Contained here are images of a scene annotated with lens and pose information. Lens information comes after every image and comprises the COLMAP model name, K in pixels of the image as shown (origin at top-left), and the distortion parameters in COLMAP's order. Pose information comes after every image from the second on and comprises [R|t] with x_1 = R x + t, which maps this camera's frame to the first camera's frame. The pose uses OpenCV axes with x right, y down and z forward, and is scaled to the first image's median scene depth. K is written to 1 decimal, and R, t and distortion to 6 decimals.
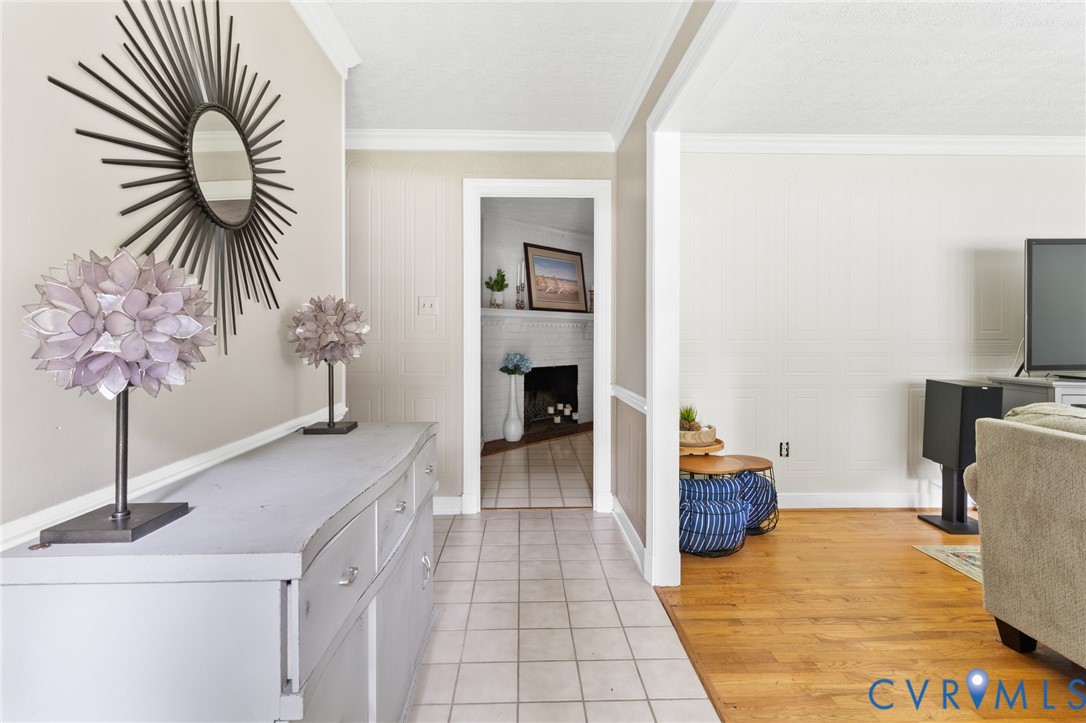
lens RADIAL K [[524.1, 0, 539.9], [0, 524.1, 354.2], [0, 0, 1]] dist [0.000892, 0.000052]
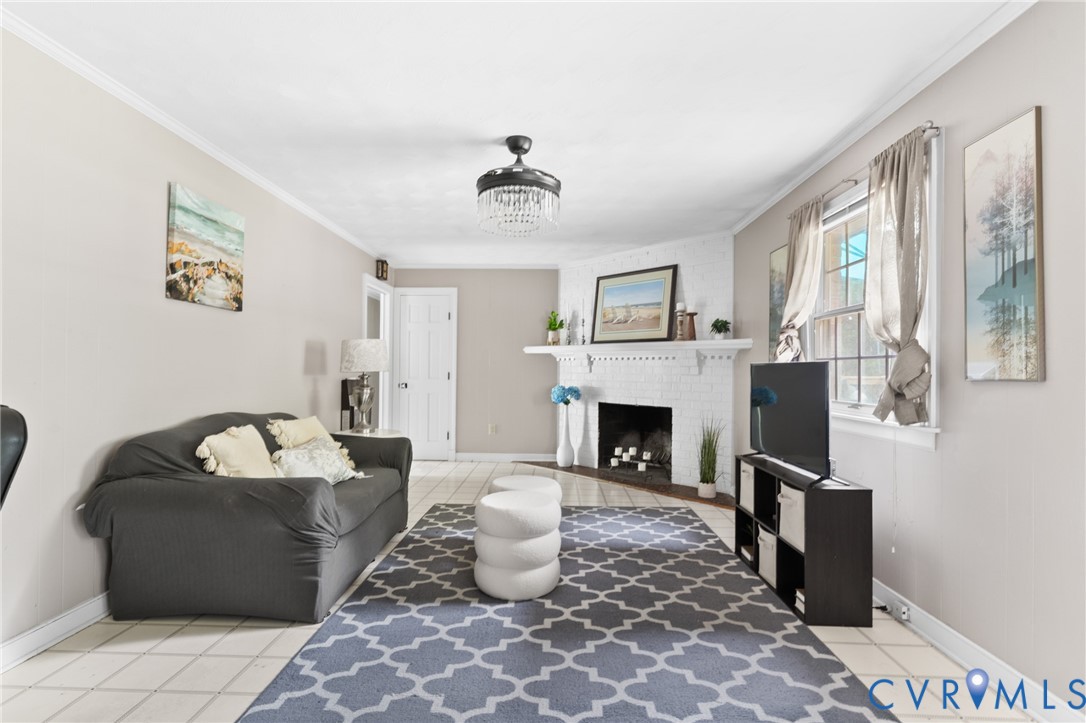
lens RADIAL K [[524.1, 0, 539.9], [0, 524.1, 354.2], [0, 0, 1]] dist [0.000892, 0.000052]
pose [[-0.055827, -0.021263, -0.998214, 0.928813], [-0.030086, 0.999355, -0.019605, -0.040434], [0.997987, 0.028938, -0.056431, 0.905993]]
